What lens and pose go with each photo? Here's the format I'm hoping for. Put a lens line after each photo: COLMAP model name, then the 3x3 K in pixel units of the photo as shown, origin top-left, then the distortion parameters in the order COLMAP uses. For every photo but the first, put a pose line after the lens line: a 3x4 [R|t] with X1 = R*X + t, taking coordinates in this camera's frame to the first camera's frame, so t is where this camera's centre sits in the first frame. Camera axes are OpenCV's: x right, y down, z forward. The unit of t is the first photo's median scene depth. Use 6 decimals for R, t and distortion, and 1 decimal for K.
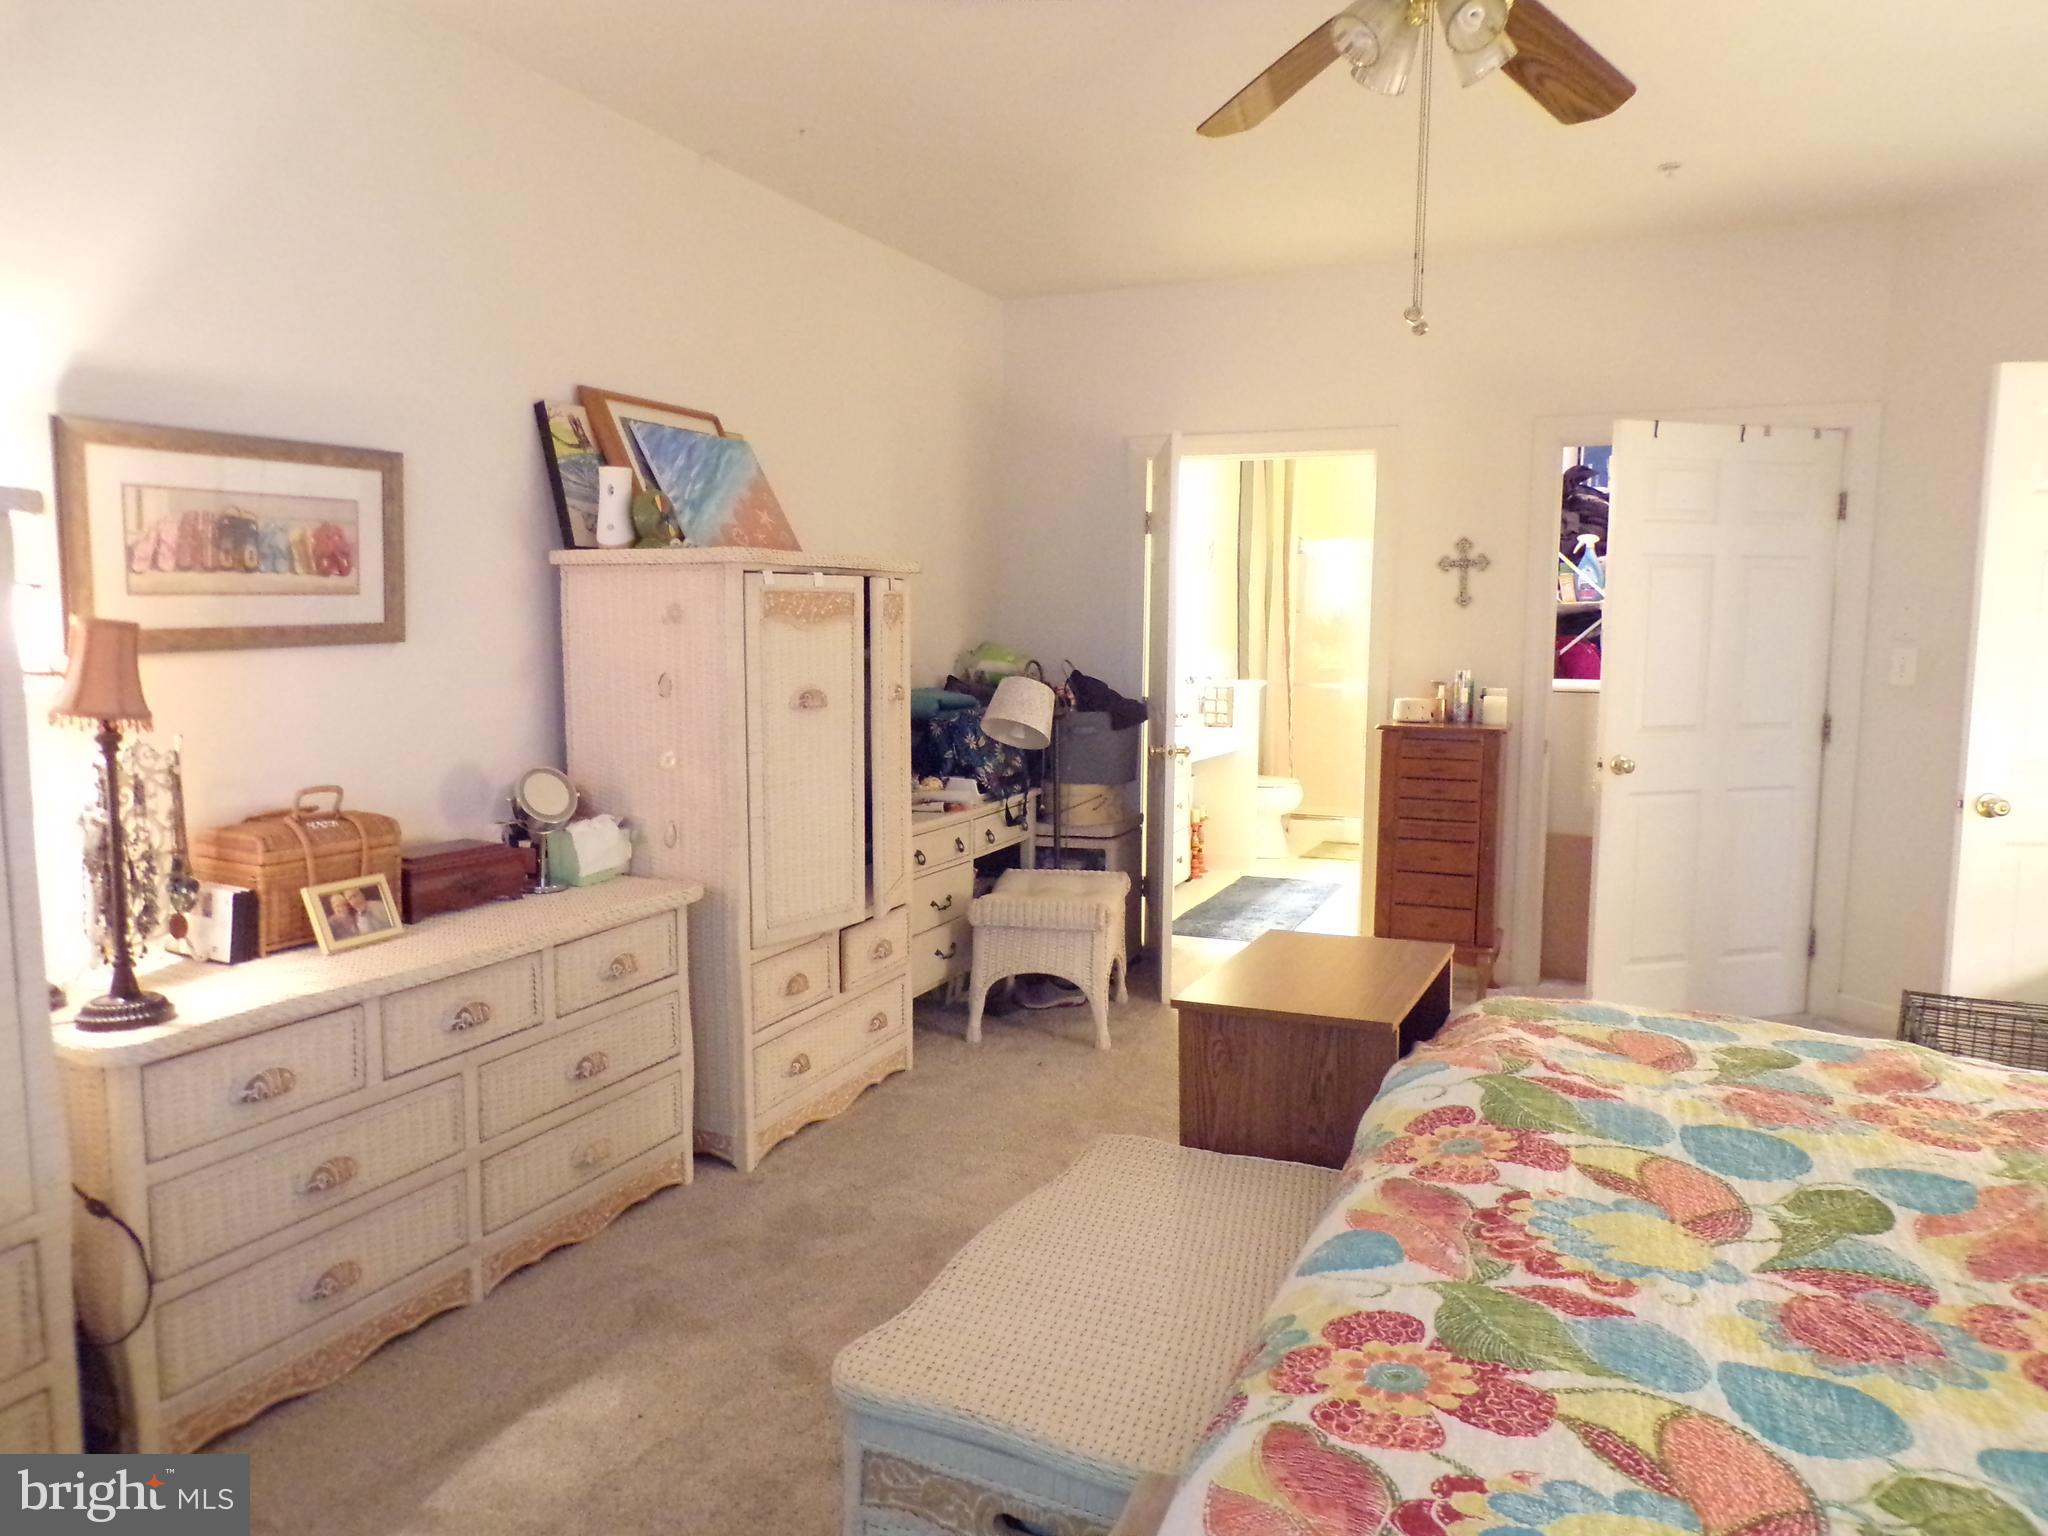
lens RADIAL K [[1380.2, 0, 1023.4], [0, 1380.2, 763.5], [0, 0, 1]] dist [-0.000459, 0.008276]
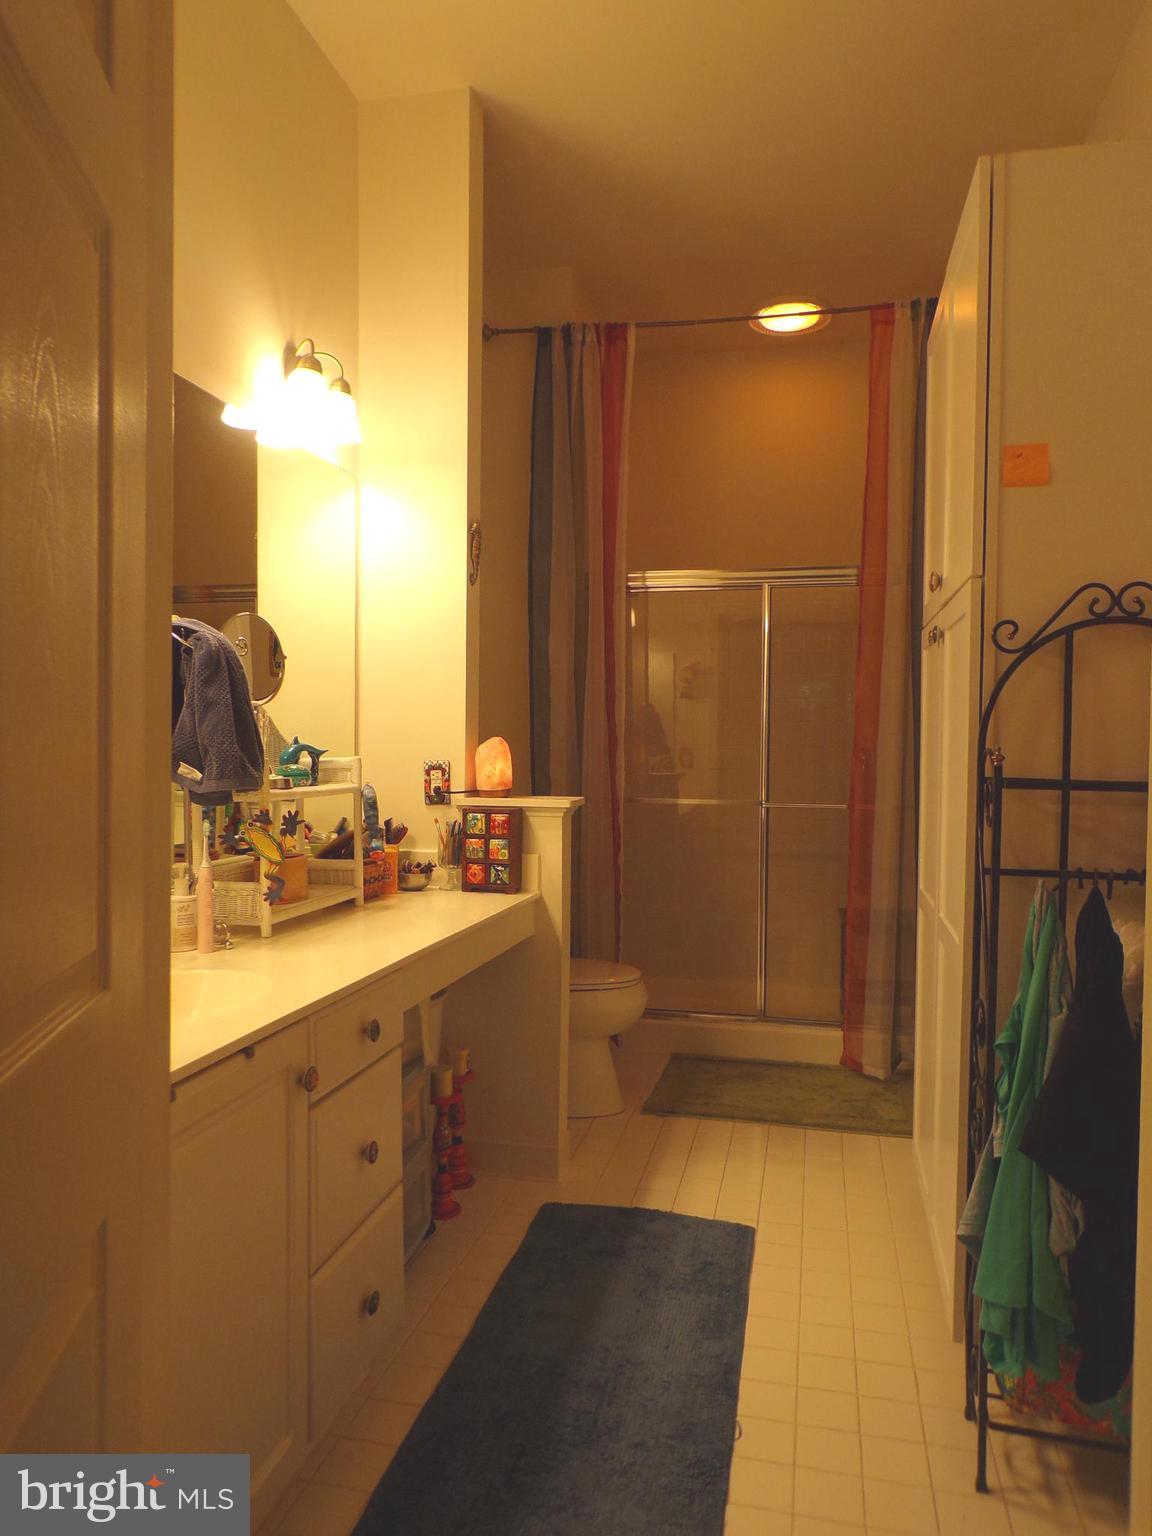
lens RADIAL K [[1035.2, 0, 577.0], [0, 1035.2, 770.8], [0, 0, 1]] dist [-0.000459, 0.008276]
pose [[0.980947, 0.009807, 0.194025, 0.093388], [0.008432, 0.995635, -0.092955, -0.032565], [-0.194090, 0.092820, 0.976583, 0.597710]]
